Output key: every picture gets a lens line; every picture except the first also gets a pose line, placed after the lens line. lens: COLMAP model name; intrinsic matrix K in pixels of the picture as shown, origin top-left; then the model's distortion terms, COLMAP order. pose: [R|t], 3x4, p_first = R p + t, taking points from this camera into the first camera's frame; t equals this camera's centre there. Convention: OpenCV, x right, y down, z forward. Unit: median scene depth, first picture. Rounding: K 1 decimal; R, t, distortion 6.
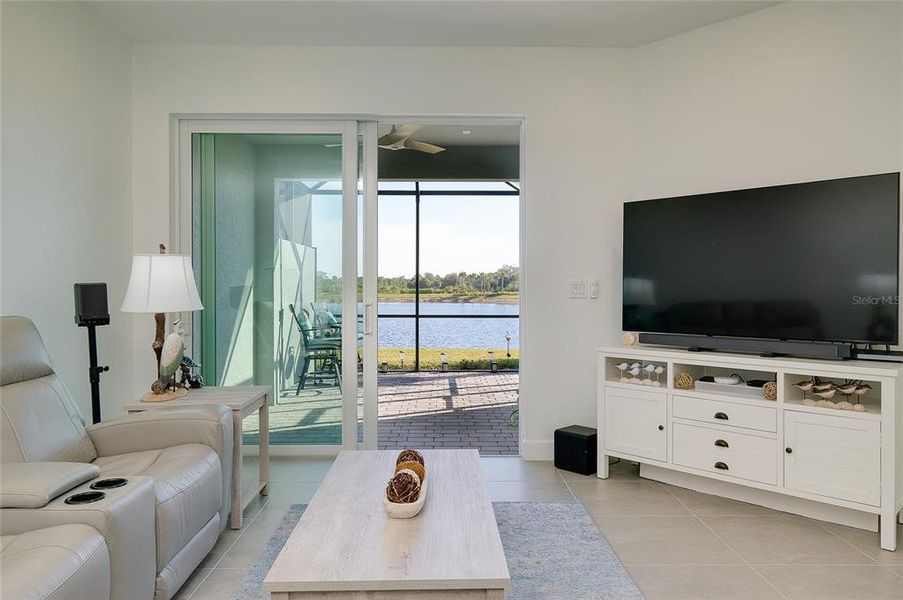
lens RADIAL K [[634.4, 0, 447.2], [0, 634.4, 301.7], [0, 0, 1]] dist [0.008529, -0.001370]
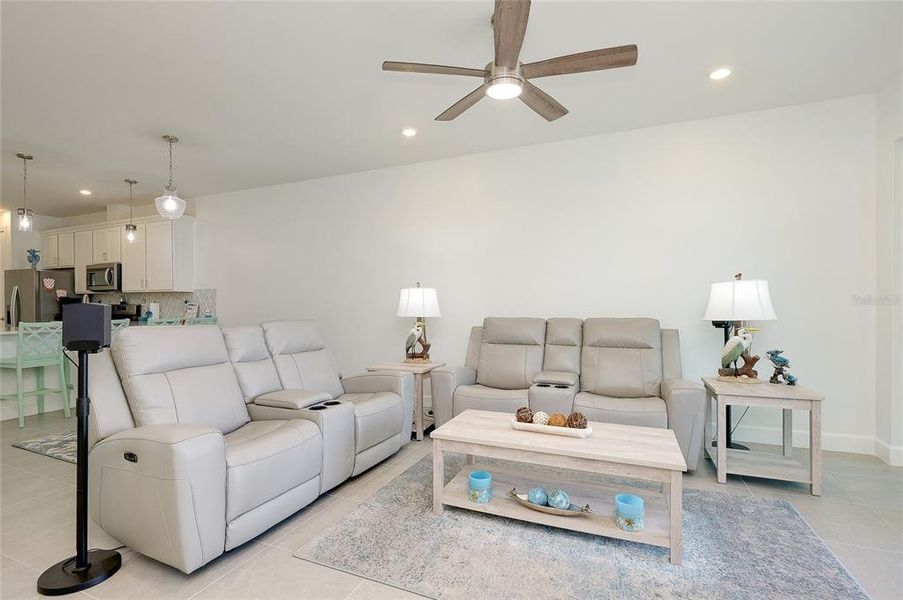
lens RADIAL K [[427.7, 0, 450.4], [0, 427.7, 303.8], [0, 0, 1]] dist [0.001605, 0.000296]
pose [[-0.394154, -0.005994, -0.919025, 0.600104], [-0.019250, 0.999813, 0.001735, -0.009282], [0.918843, 0.018375, -0.394196, 0.683657]]
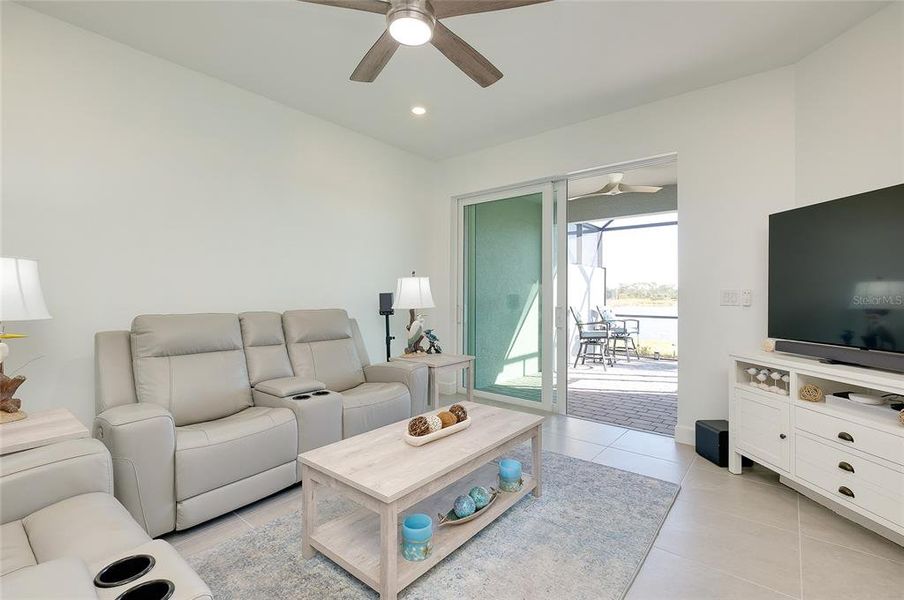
lens RADIAL K [[409.7, 0, 446.0], [0, 409.7, 294.3], [0, 0, 1]] dist [0.003341, -0.002516]
pose [[0.760968, 0.001151, -0.648788, 0.330337], [-0.017329, 0.999678, -0.018552, -0.003857], [0.648558, 0.025360, 0.760743, 0.150236]]
